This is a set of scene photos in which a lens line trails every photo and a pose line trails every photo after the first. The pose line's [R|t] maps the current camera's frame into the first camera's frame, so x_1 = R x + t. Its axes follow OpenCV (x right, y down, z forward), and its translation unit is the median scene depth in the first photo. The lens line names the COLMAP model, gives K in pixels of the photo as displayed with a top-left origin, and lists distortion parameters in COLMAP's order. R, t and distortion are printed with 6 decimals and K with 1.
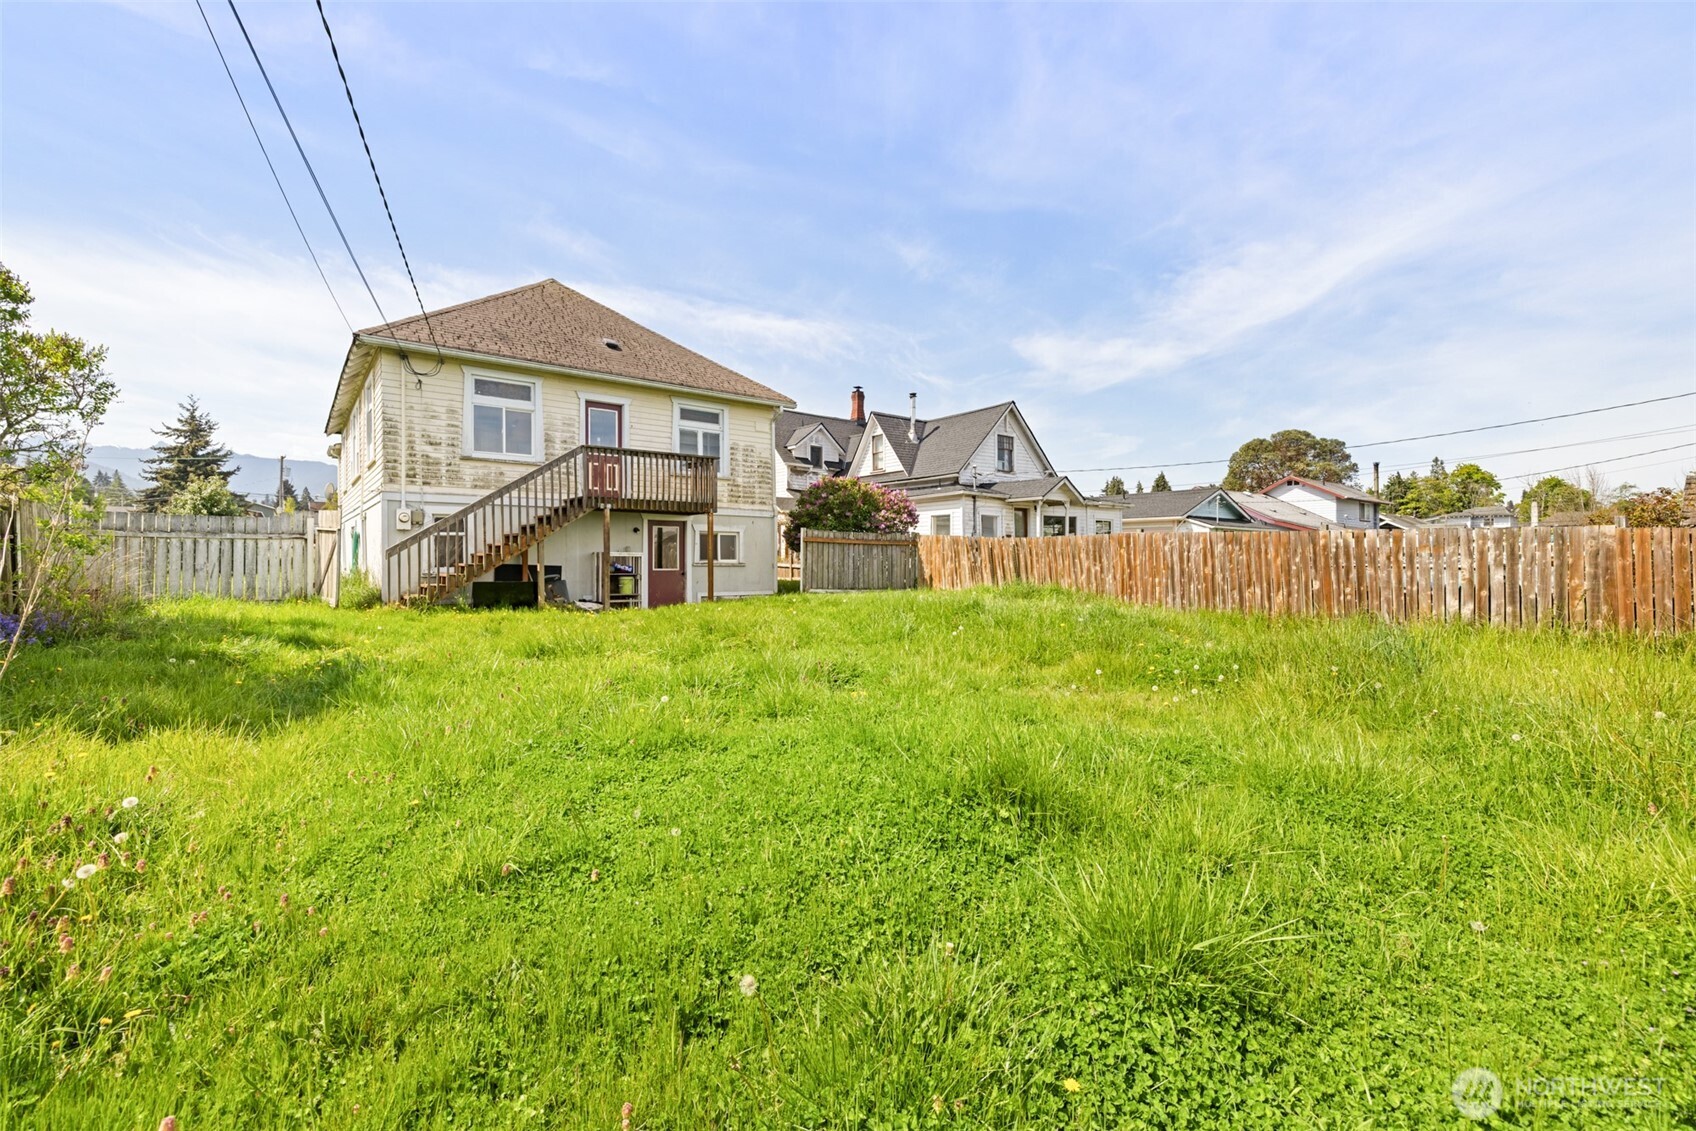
lens RADIAL K [[753.2, 0, 853.4], [0, 753.2, 571.3], [0, 0, 1]] dist [0.016849, 0.000014]
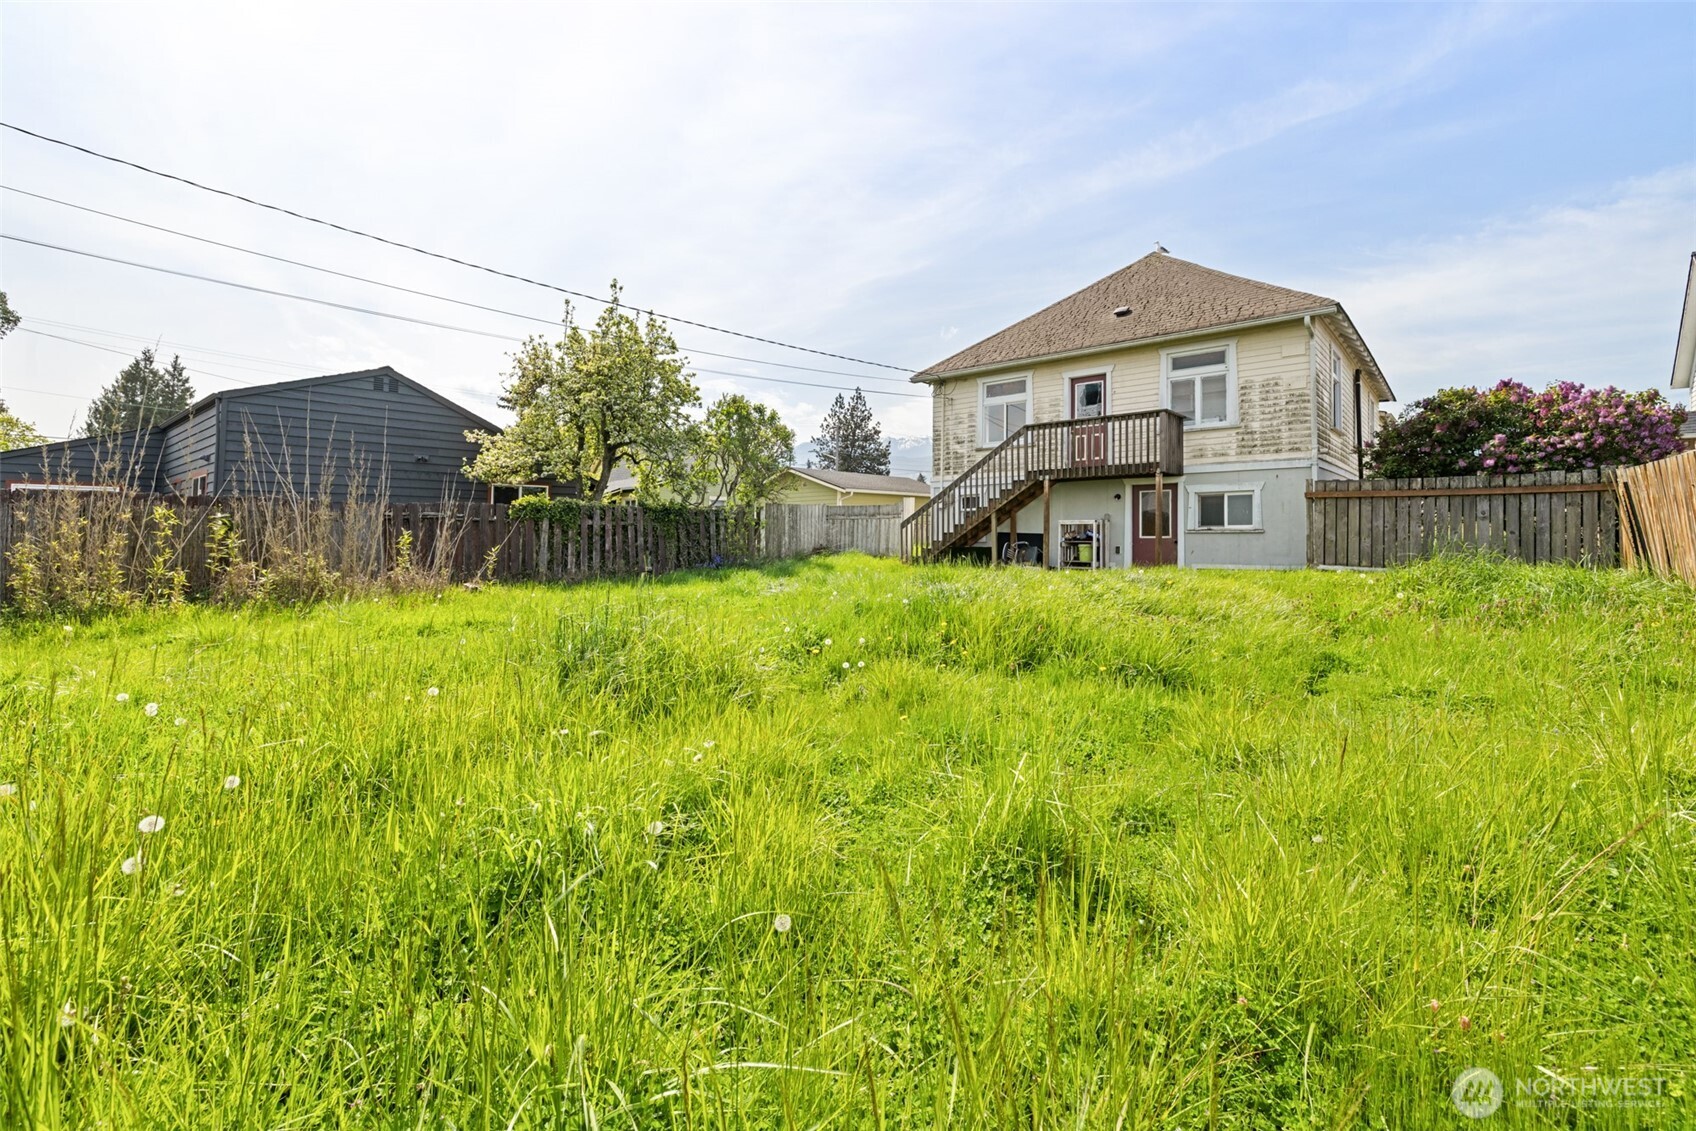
lens RADIAL K [[722.2, 0, 832.4], [0, 722.2, 519.0], [0, 0, 1]] dist [0.003131, -0.000166]
pose [[0.214066, -0.024931, -0.976501, 0.553303], [-0.003454, 0.999649, -0.026279, 0.000524], [0.976813, 0.008998, 0.213905, 0.440554]]
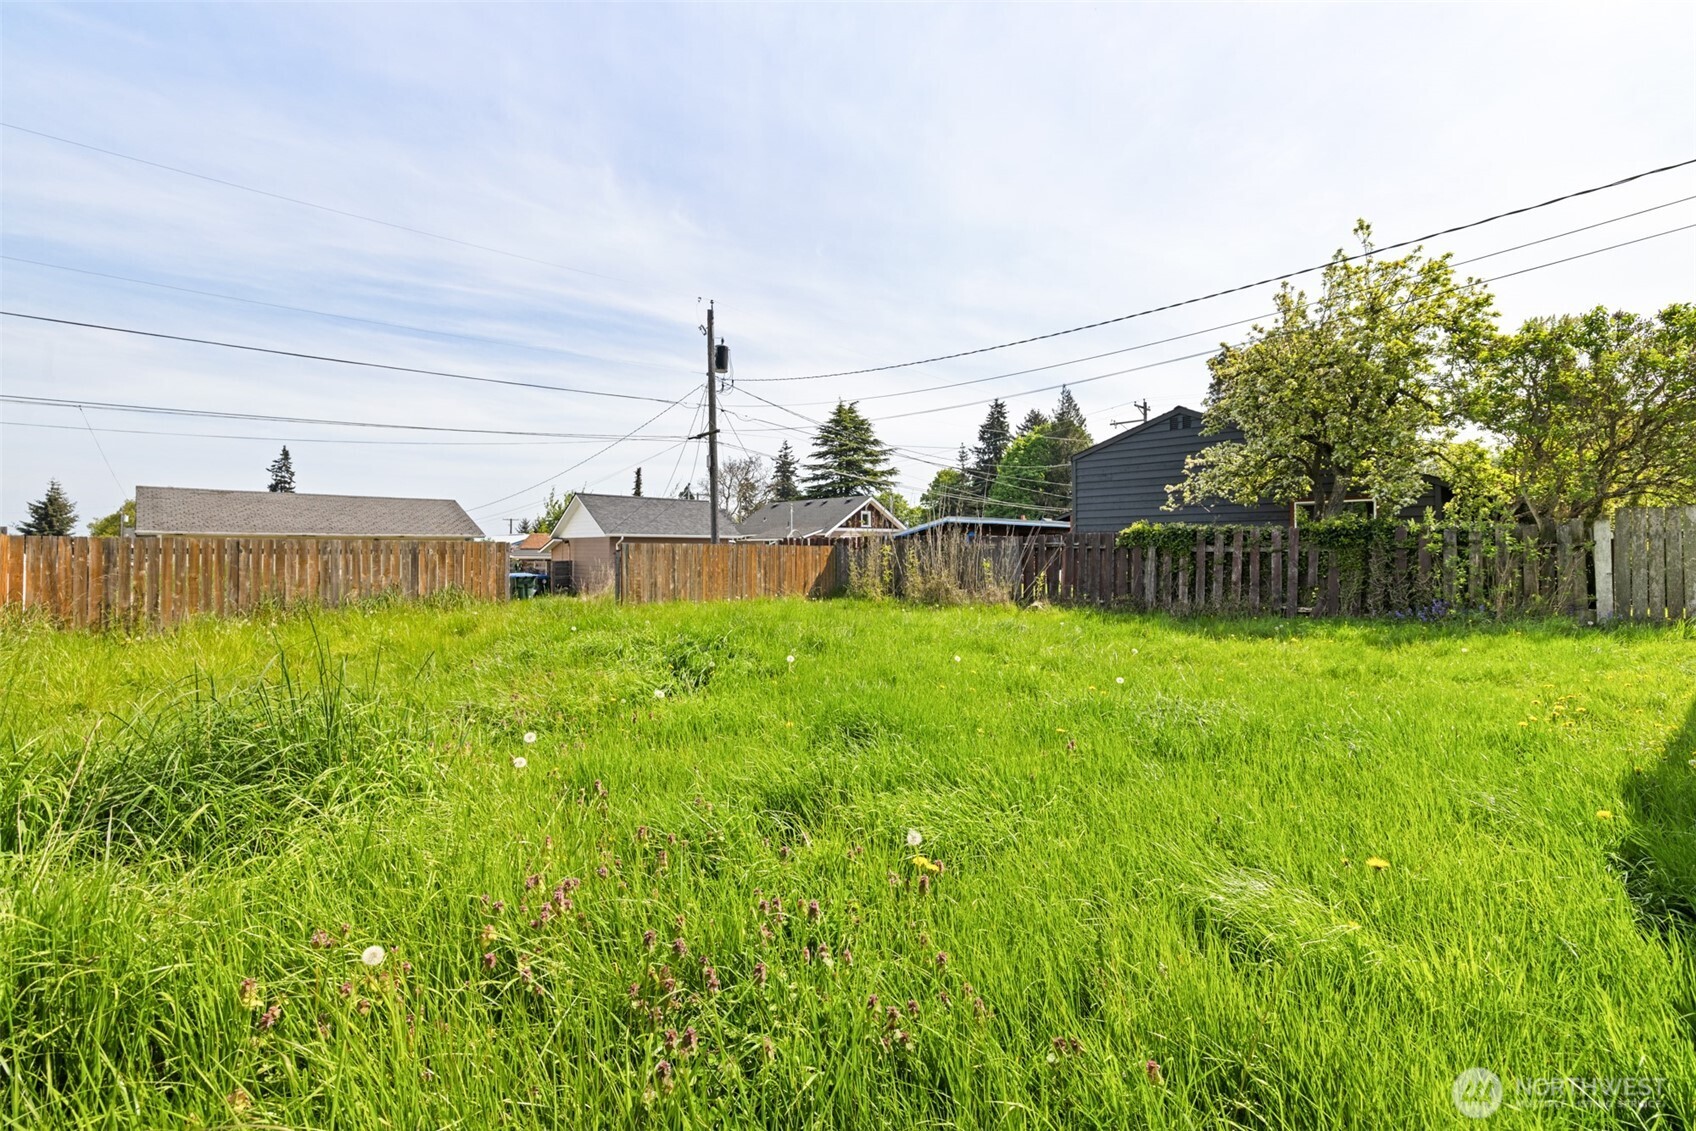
lens RADIAL K [[722.2, 0, 854.8], [0, 722.2, 555.3], [0, 0, 1]] dist [0.003131, -0.000166]
pose [[-0.976761, -0.000647, -0.214329, 0.137194], [-0.002464, 0.999963, 0.008213, -0.017672], [0.214316, 0.008550, -0.976727, 1.057962]]
